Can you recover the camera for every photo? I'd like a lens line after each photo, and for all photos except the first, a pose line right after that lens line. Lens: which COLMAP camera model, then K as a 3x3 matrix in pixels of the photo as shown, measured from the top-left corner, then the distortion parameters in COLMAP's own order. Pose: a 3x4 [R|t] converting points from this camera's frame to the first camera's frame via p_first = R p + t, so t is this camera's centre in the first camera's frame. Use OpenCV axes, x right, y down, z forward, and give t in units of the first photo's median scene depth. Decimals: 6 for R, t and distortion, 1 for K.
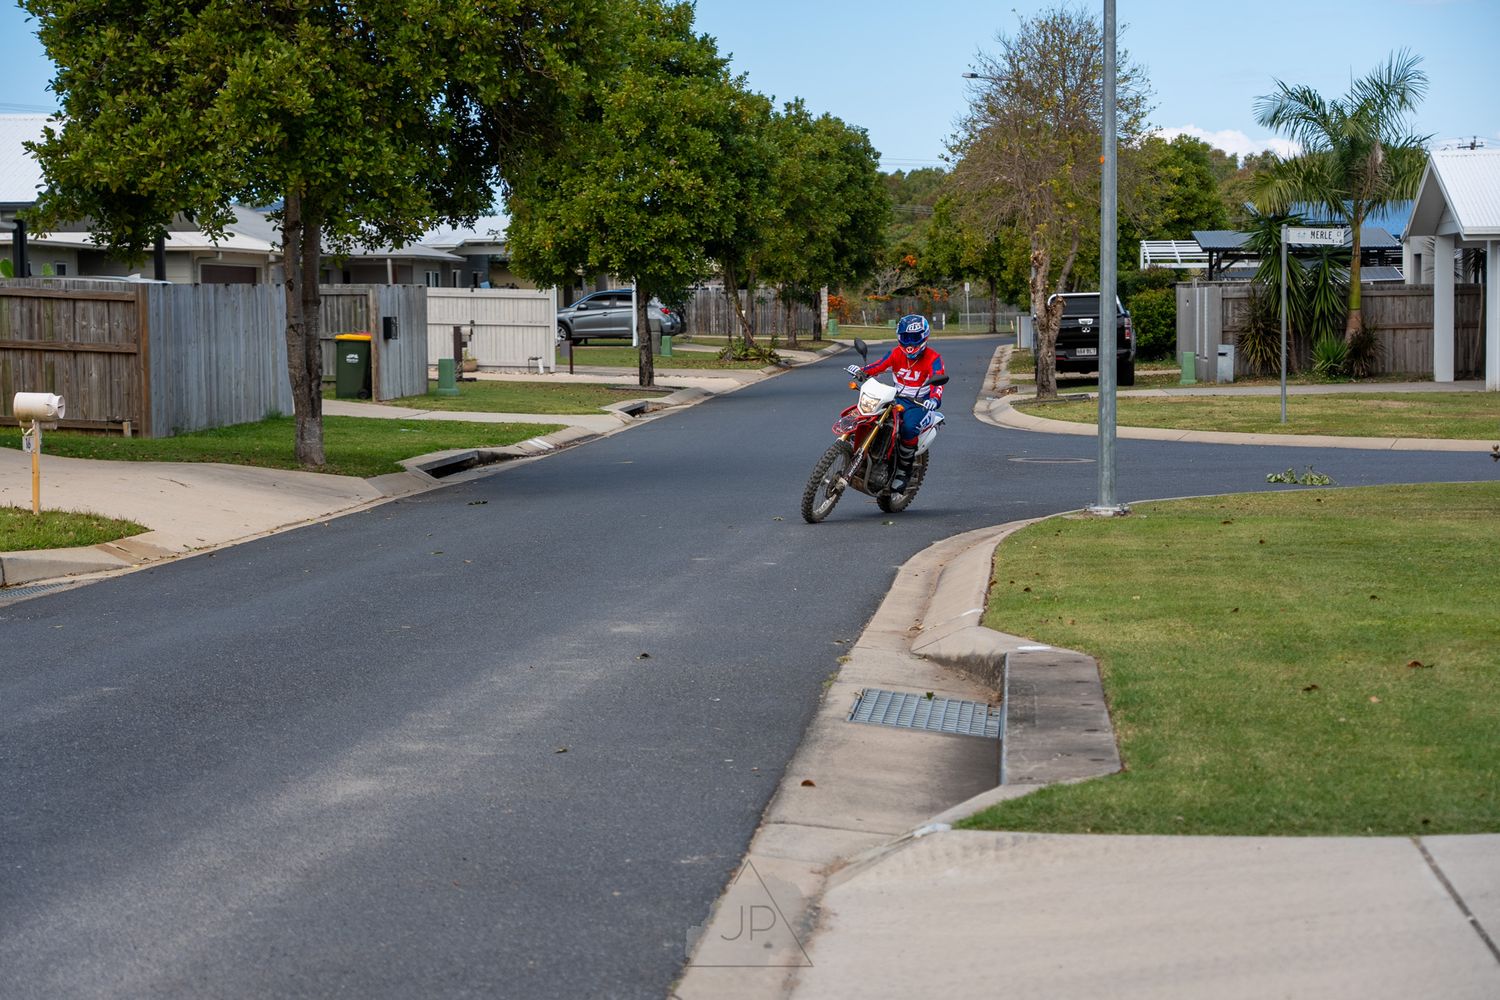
lens RADIAL K [[2832.8, 0, 740.0], [0, 2832.8, 493.5], [0, 0, 1]] dist [0.119869, 0.000000]
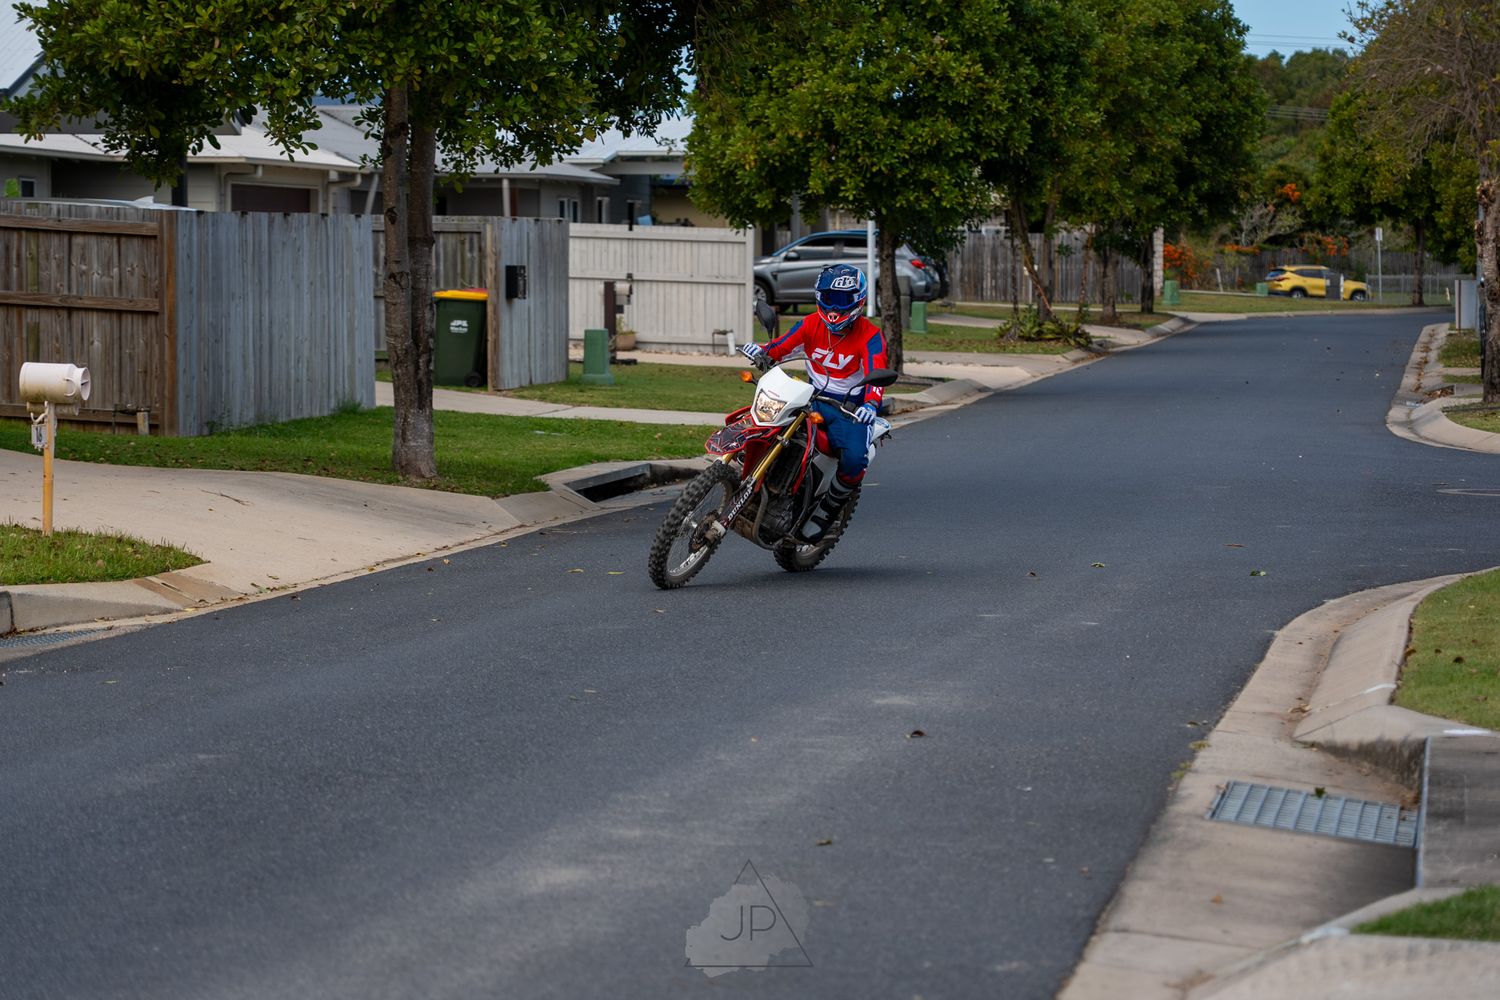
lens RADIAL K [[4715.4, 0, 798.3], [0, 4715.4, 462.8], [0, 0, 1]] dist [0.182833, 0.000000]
pose [[0.998988, 0.017369, -0.041486, -0.010475], [-0.018336, 0.999566, -0.023065, 0.010273], [0.041067, 0.023802, 0.998873, -0.128483]]
